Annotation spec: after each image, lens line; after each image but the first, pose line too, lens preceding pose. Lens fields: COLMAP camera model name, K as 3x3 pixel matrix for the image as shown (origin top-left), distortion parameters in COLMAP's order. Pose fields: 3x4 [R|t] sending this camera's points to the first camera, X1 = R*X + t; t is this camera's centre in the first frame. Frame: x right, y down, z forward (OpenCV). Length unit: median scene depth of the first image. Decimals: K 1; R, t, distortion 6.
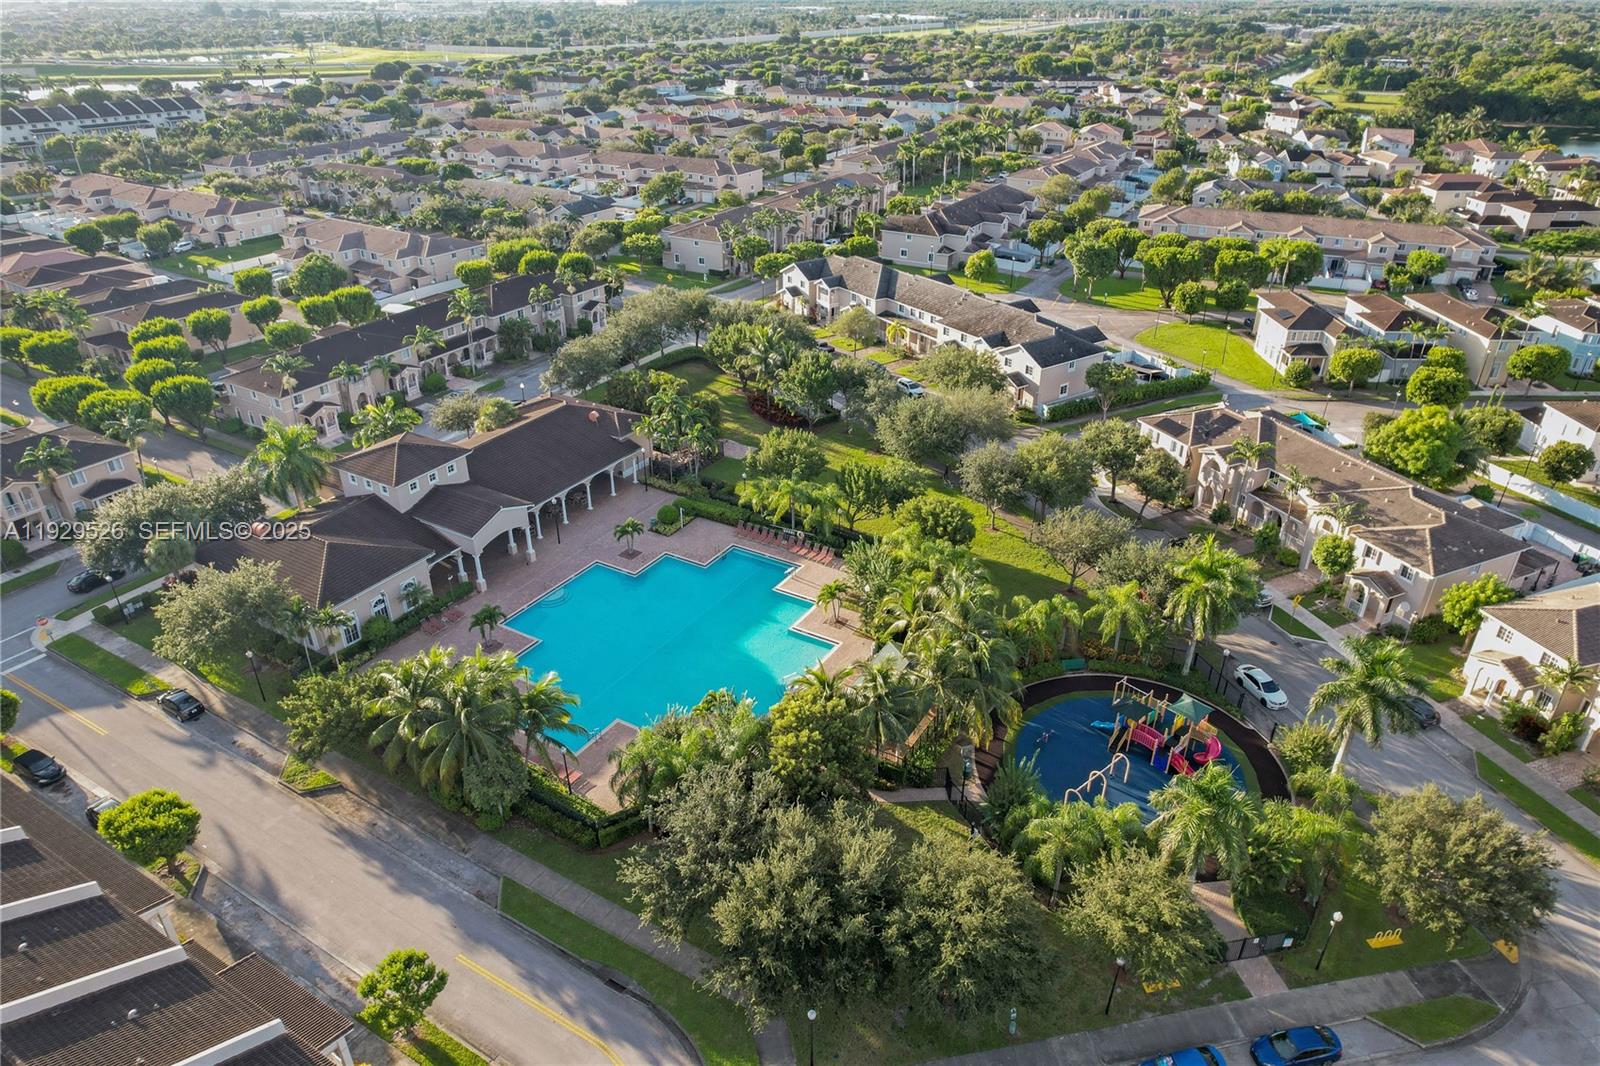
lens RADIAL K [[1047.3, 0, 789.9], [0, 1047.3, 533.7], [0, 0, 1]] dist [-0.054205, 0.036118]
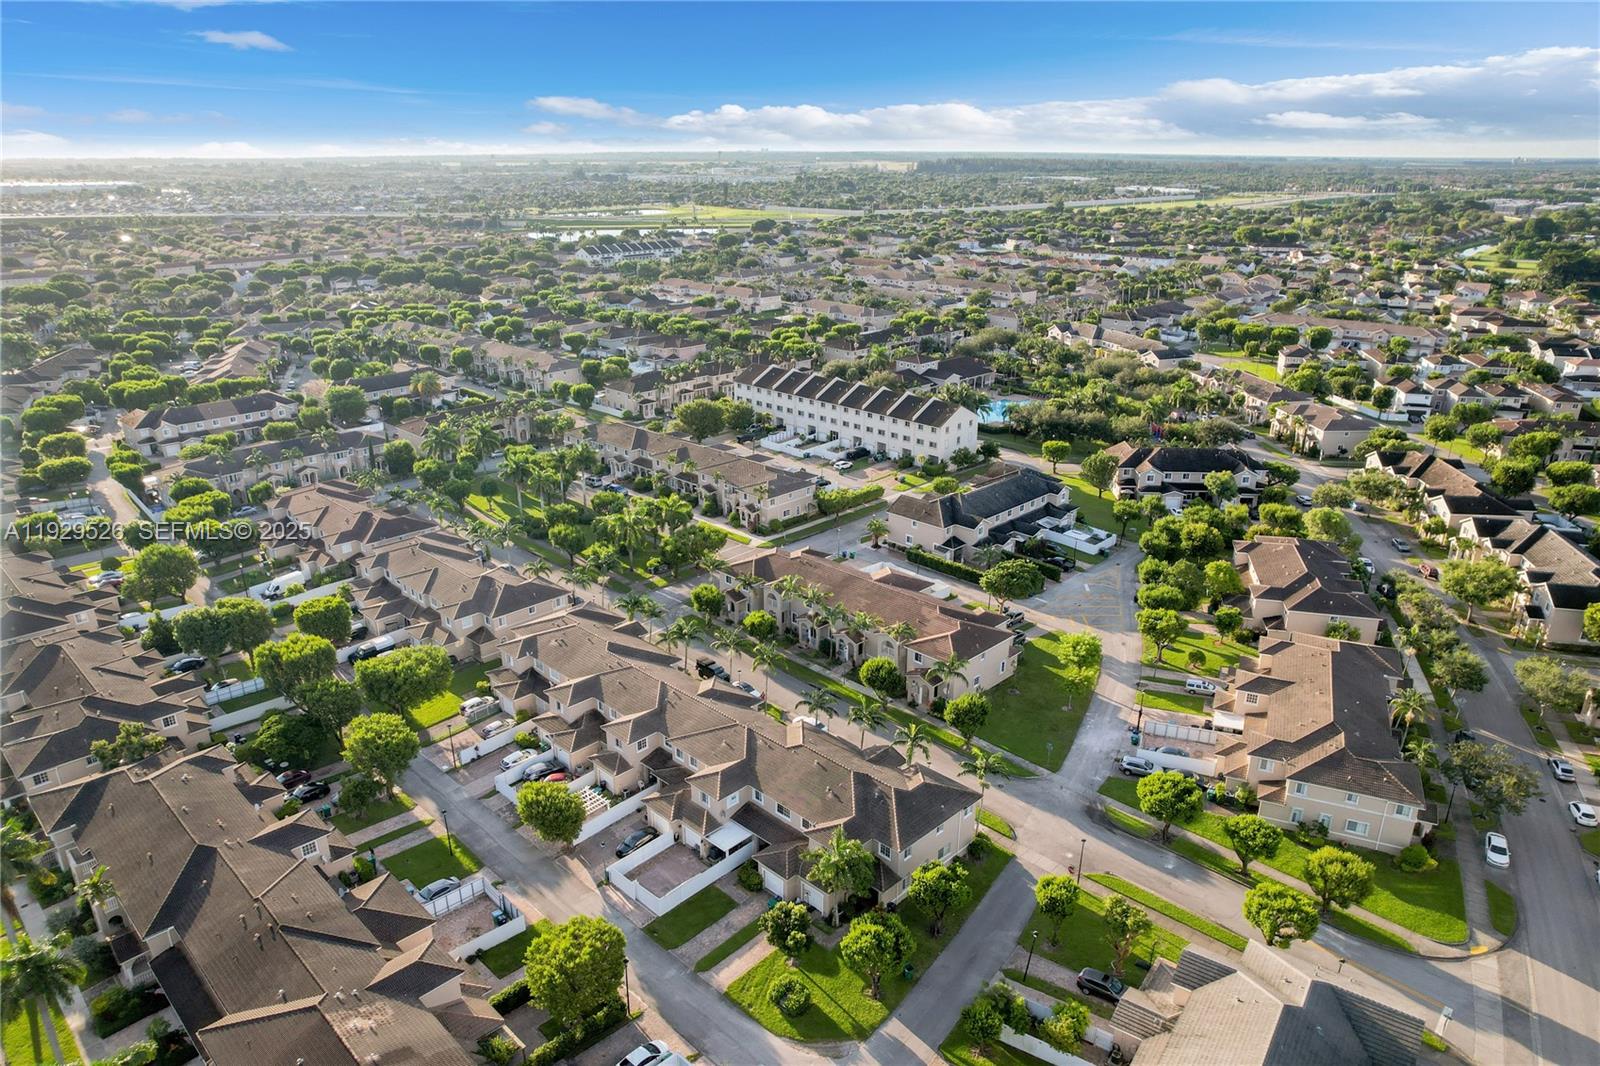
lens RADIAL K [[1047.3, 0, 789.9], [0, 1047.3, 533.7], [0, 0, 1]] dist [-0.054205, 0.036118]
pose [[0.972122, 0.084293, -0.218800, -0.007005], [-0.112791, 0.986200, -0.121195, 0.161659], [0.205564, 0.142495, 0.968214, -0.372613]]
